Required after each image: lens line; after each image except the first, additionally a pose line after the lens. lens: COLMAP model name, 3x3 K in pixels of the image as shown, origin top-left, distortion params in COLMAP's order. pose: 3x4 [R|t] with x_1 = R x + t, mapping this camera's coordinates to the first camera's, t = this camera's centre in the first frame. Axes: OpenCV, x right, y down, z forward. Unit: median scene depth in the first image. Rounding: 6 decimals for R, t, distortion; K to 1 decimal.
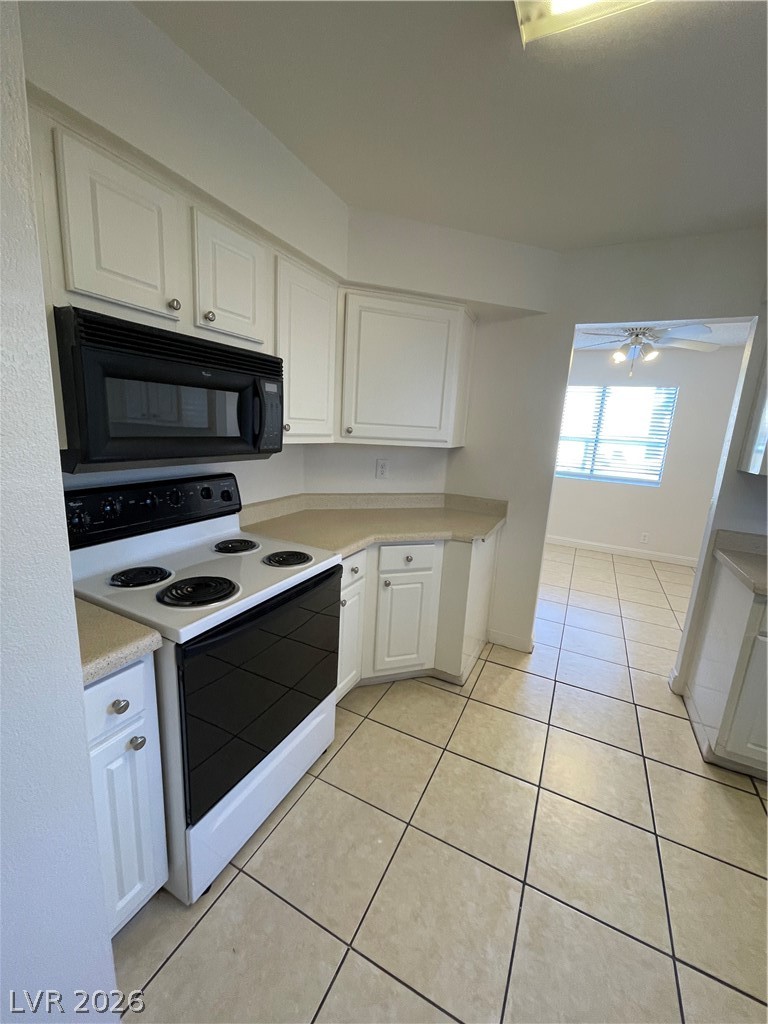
lens RADIAL K [[412.7, 0, 387.9], [0, 412.7, 509.0], [0, 0, 1]] dist [-0.008473, 0.000271]
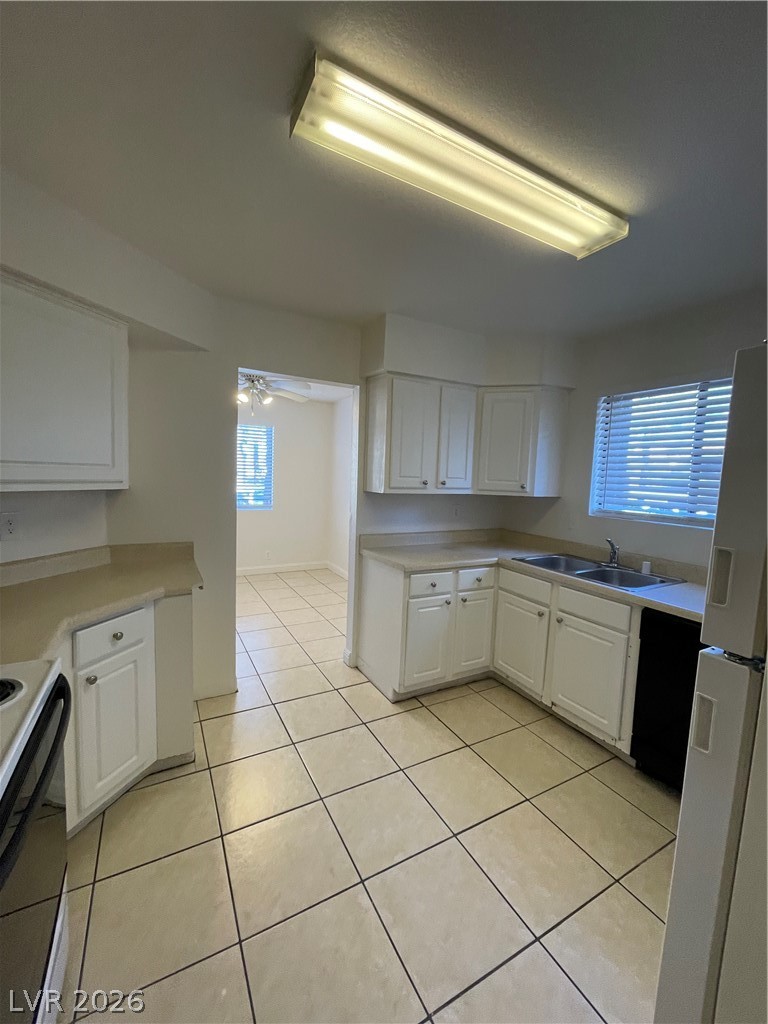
lens RADIAL K [[412.7, 0, 383.6], [0, 412.7, 509.9], [0, 0, 1]] dist [-0.008473, 0.000271]
pose [[0.569132, -0.107218, 0.815226, -0.248450], [0.164055, 0.986334, 0.015191, -0.038549], [-0.805714, 0.125096, 0.578944, 0.124087]]
